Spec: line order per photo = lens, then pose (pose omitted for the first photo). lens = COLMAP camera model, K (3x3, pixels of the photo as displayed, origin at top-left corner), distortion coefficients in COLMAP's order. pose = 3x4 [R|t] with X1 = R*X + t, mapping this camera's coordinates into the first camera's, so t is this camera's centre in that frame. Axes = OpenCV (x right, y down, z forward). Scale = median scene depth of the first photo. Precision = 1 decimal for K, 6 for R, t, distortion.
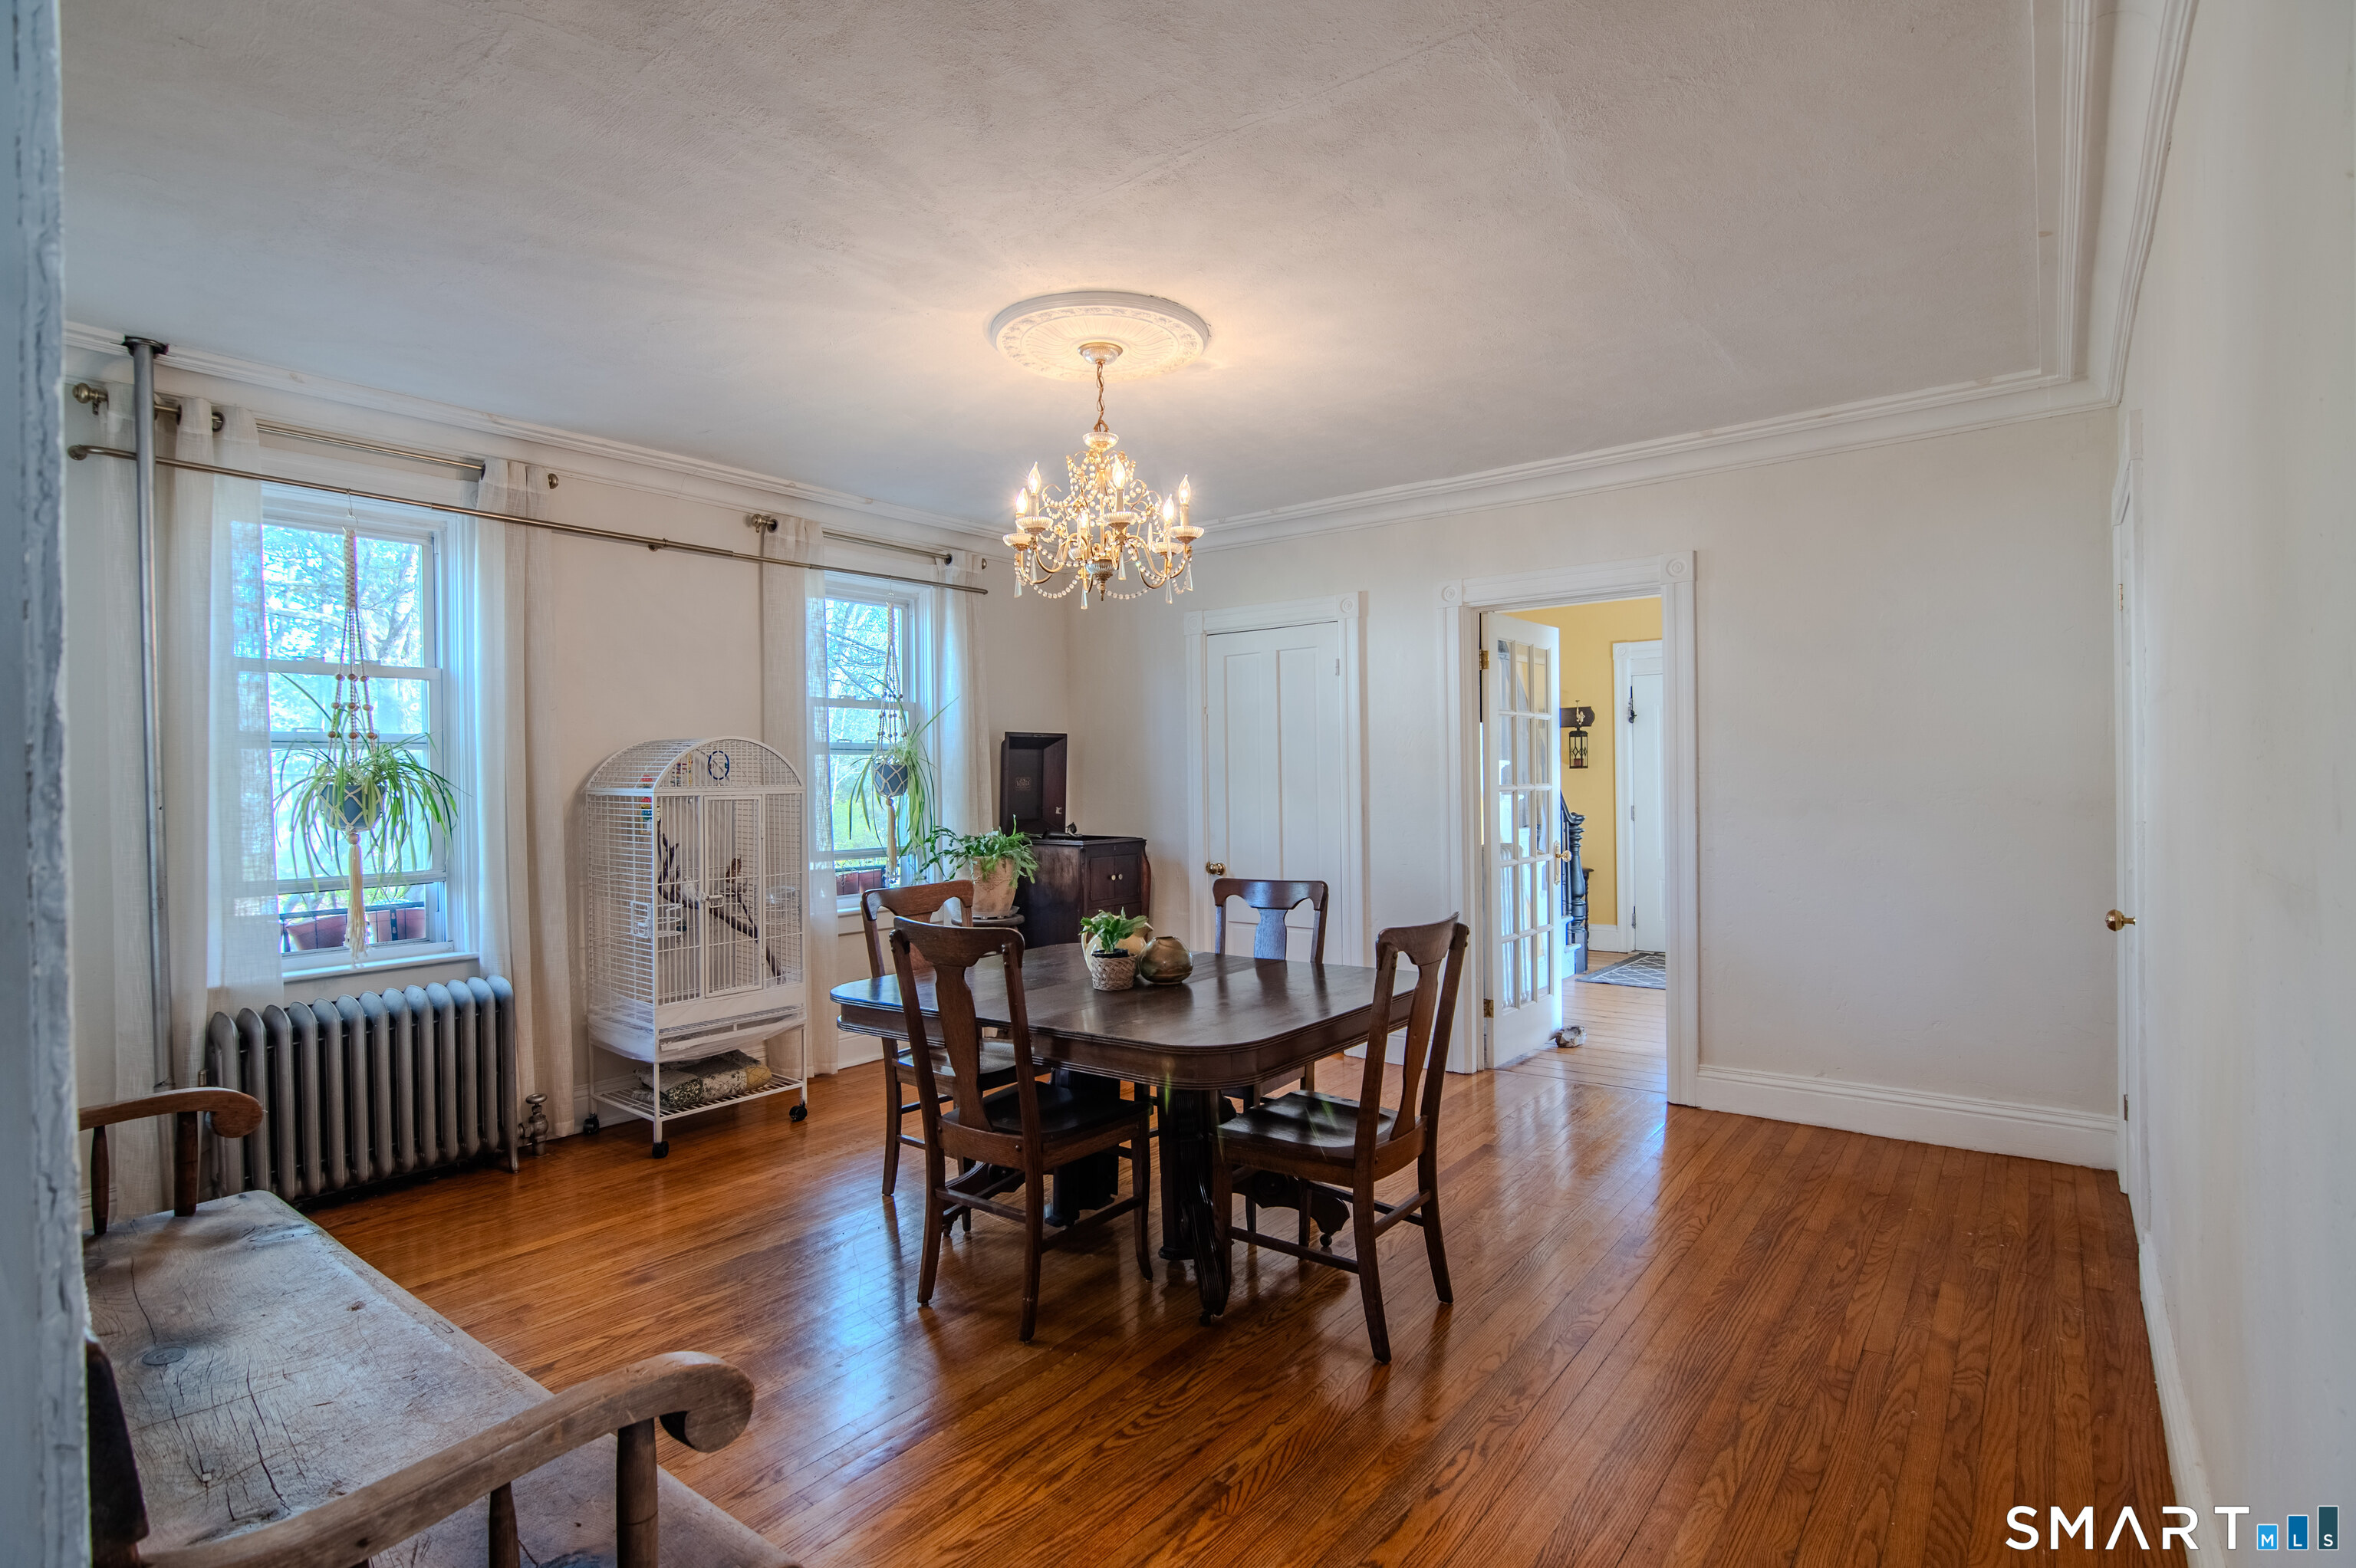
lens RADIAL K [[1142.5, 0, 1176.1], [0, 1142.5, 781.3], [0, 0, 1]] dist [-0.025241, -0.000807]
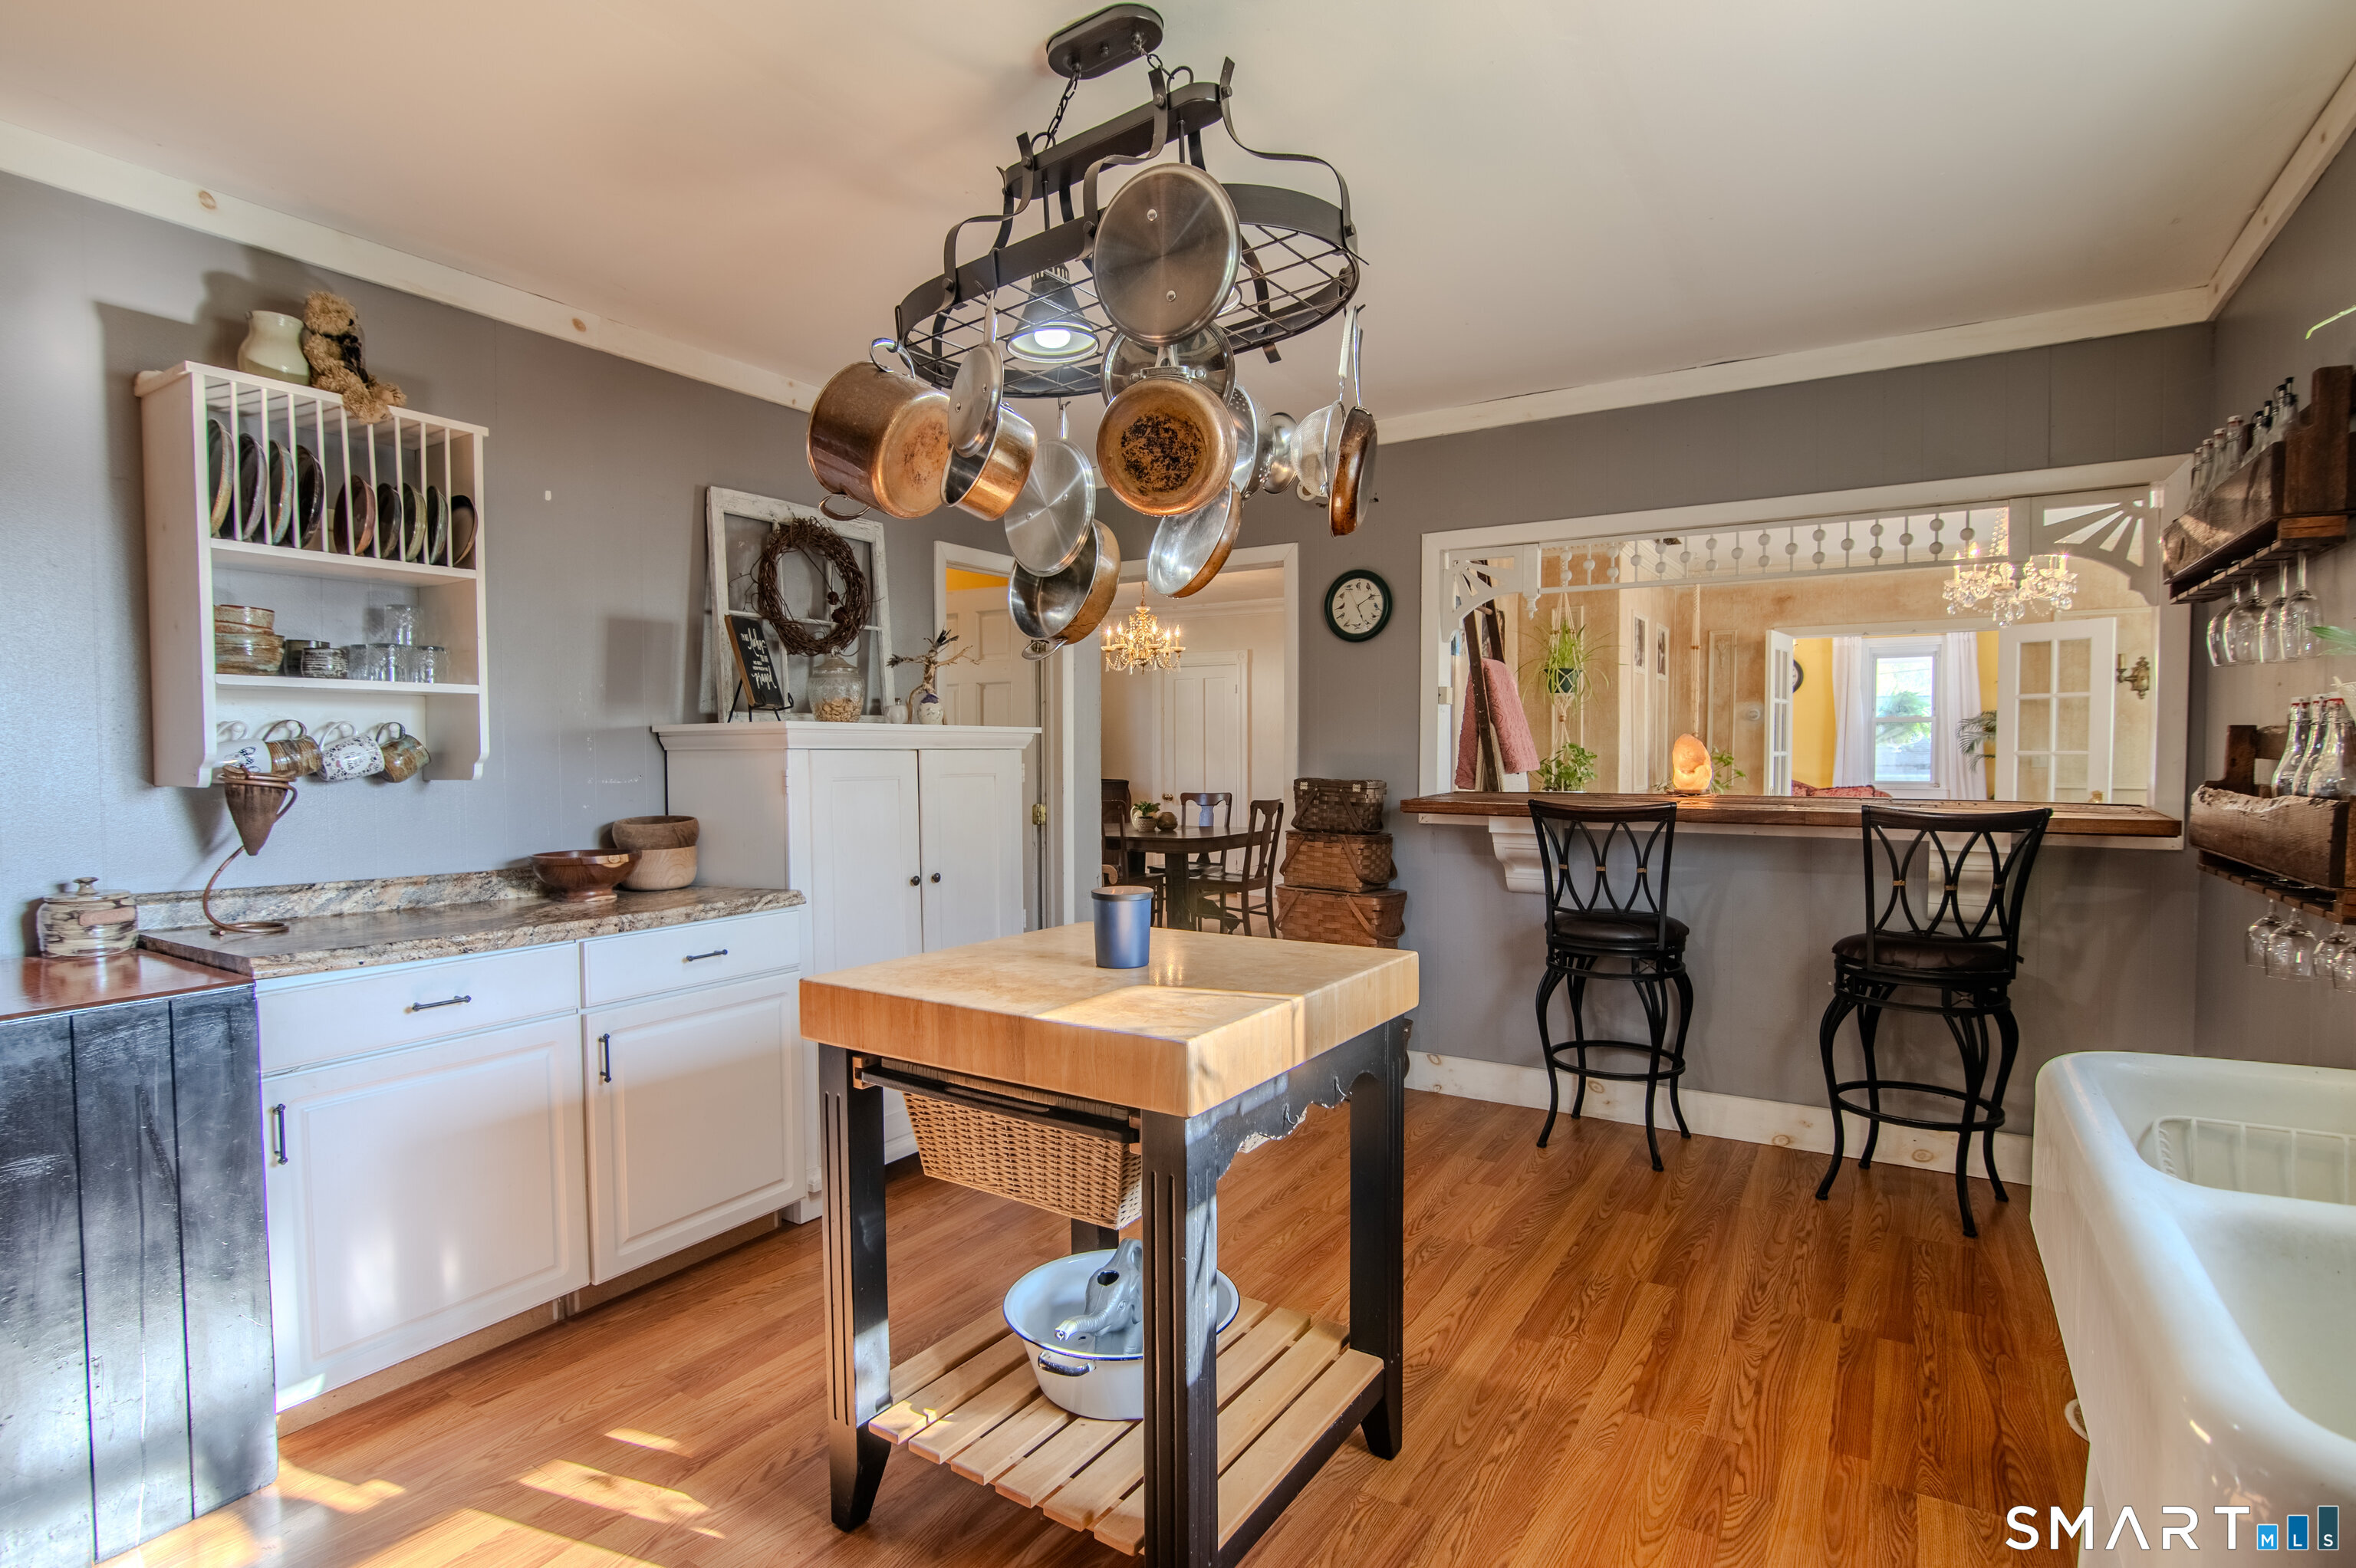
lens RADIAL K [[1142.5, 0, 1181.3], [0, 1142.5, 771.8], [0, 0, 1]] dist [-0.025241, -0.000807]
pose [[0.994929, 0.017252, 0.099092, -0.209213], [-0.019653, 0.999535, 0.023299, -0.010284], [-0.098644, -0.025129, 0.994805, -1.366657]]
